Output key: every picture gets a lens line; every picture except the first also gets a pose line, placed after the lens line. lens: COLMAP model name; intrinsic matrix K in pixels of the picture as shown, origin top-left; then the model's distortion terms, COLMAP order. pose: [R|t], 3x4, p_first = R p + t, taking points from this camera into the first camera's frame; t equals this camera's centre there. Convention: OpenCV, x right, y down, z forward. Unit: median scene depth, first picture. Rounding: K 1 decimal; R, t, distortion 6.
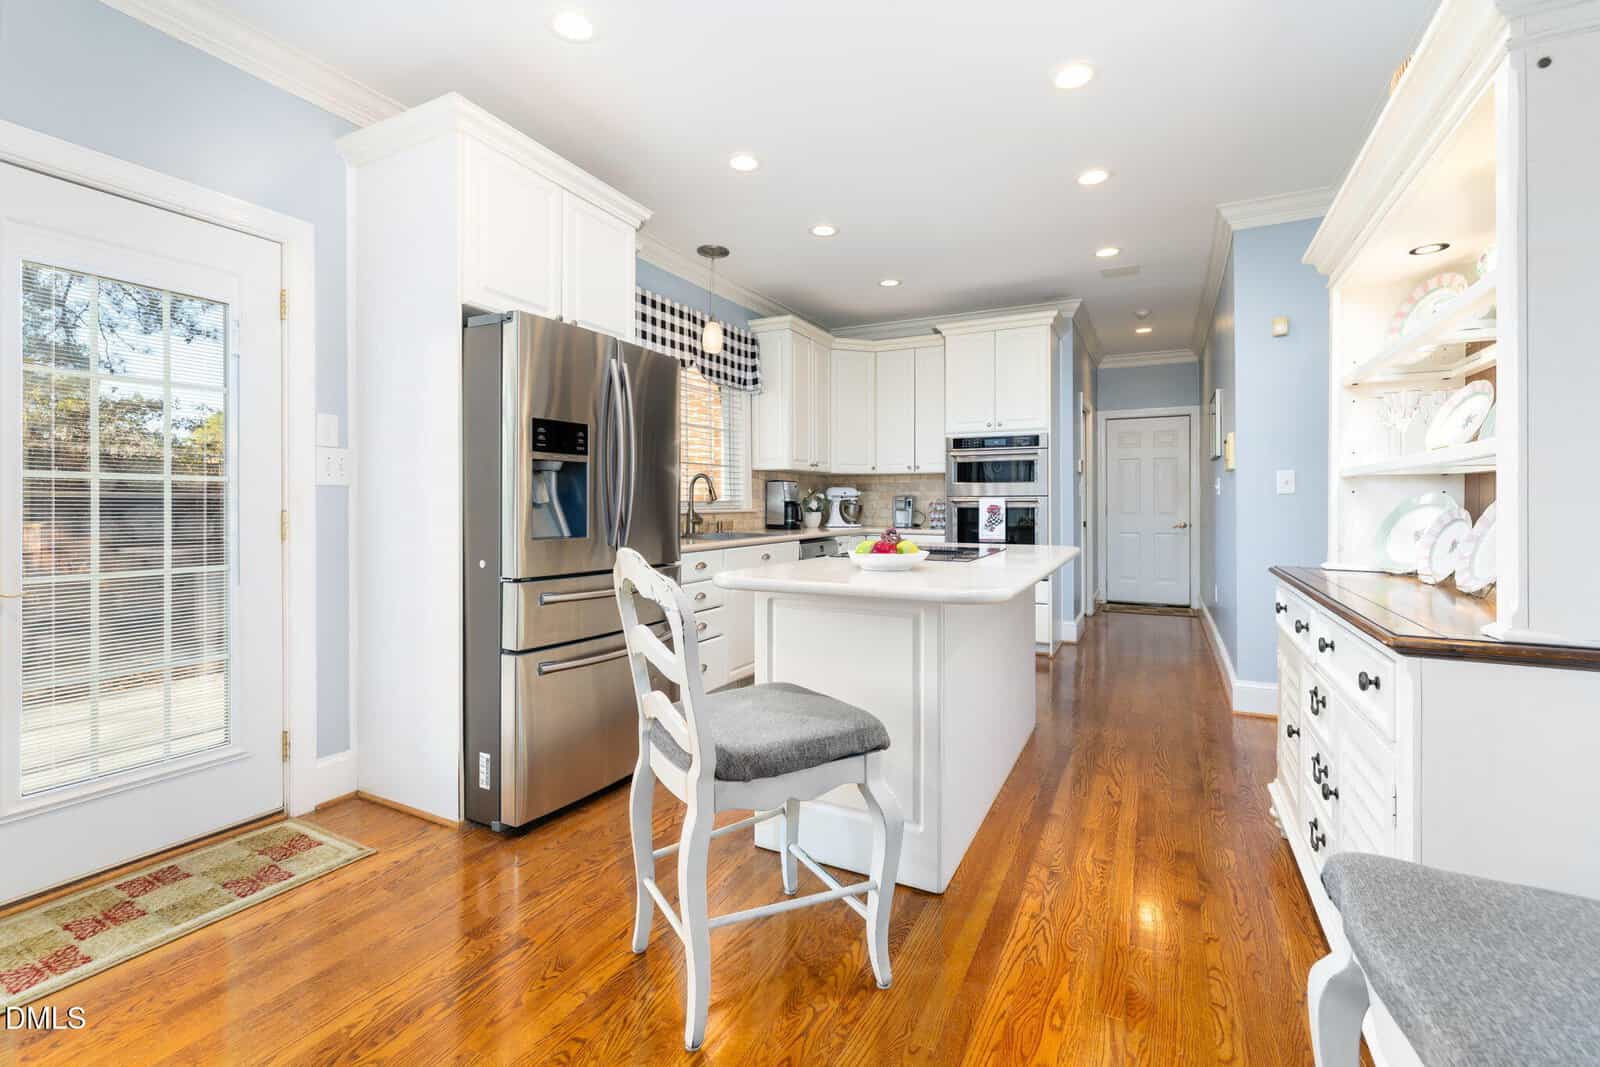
lens RADIAL K [[698.9, 0, 792.4], [0, 698.9, 499.4], [0, 0, 1]] dist [-0.001213, 0.000000]
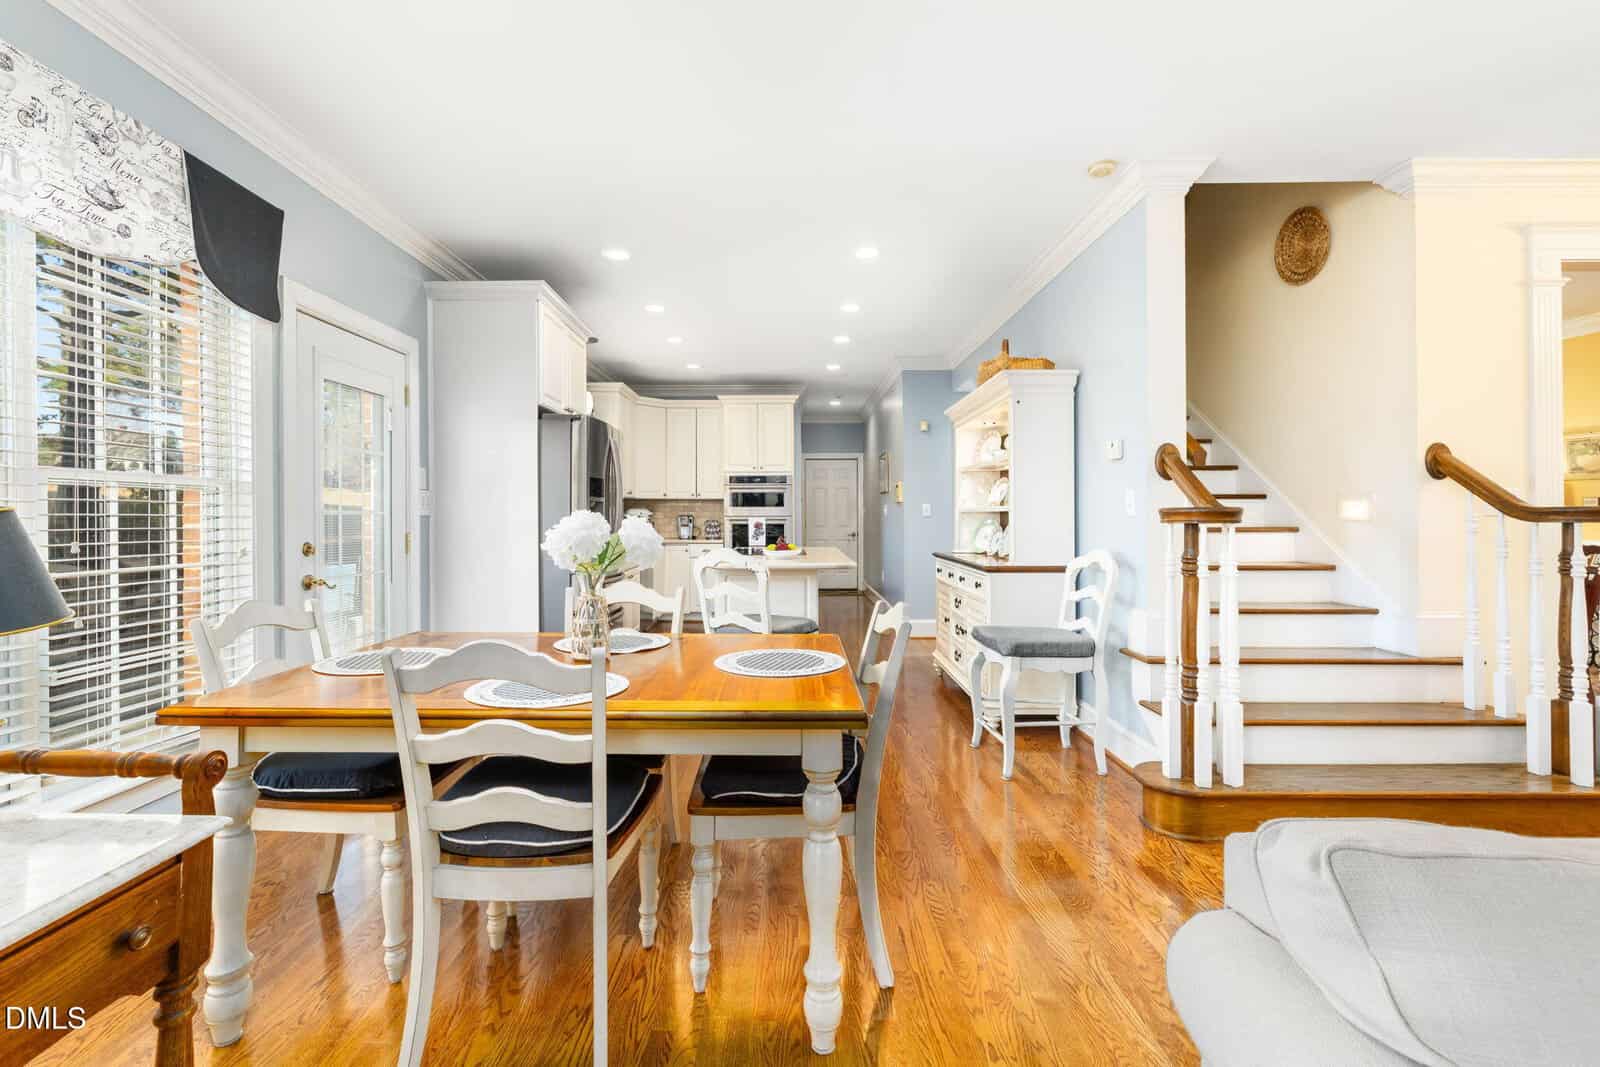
lens RADIAL K [[698.9, 0, 792.4], [0, 698.9, 499.4], [0, 0, 1]] dist [-0.001213, 0.000000]
pose [[0.885271, 0.006635, 0.465027, -0.336804], [0.001075, 0.999866, -0.016314, -0.016118], [-0.465074, 0.014943, 0.885146, -0.340843]]
